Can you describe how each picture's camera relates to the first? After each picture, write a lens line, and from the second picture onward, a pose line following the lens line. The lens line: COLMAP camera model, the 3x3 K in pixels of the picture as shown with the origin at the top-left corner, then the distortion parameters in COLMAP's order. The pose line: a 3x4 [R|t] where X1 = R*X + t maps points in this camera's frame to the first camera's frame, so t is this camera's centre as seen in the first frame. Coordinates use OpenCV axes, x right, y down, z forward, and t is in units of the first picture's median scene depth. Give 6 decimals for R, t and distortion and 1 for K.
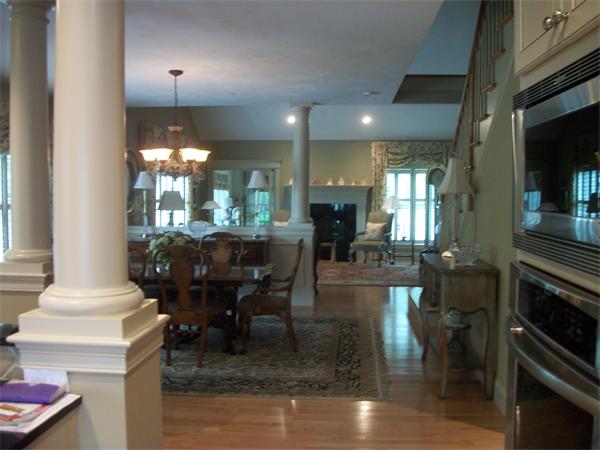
lens RADIAL K [[571.7, 0, 301.2], [0, 571.7, 225.8], [0, 0, 1]] dist [-0.116746, 0.000000]
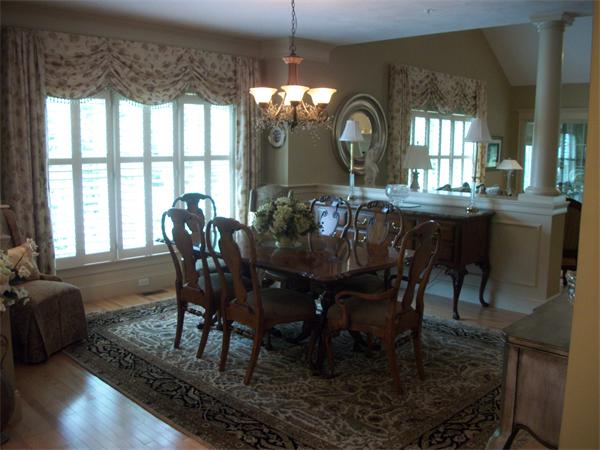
lens RADIAL K [[571.7, 0, 299.6], [0, 571.7, 223.5], [0, 0, 1]] dist [-0.116746, 0.000000]
pose [[0.767606, 0.095253, -0.633804, 0.328005], [-0.047210, 0.994611, 0.092302, -0.030666], [0.639181, -0.040930, 0.767967, 0.489267]]
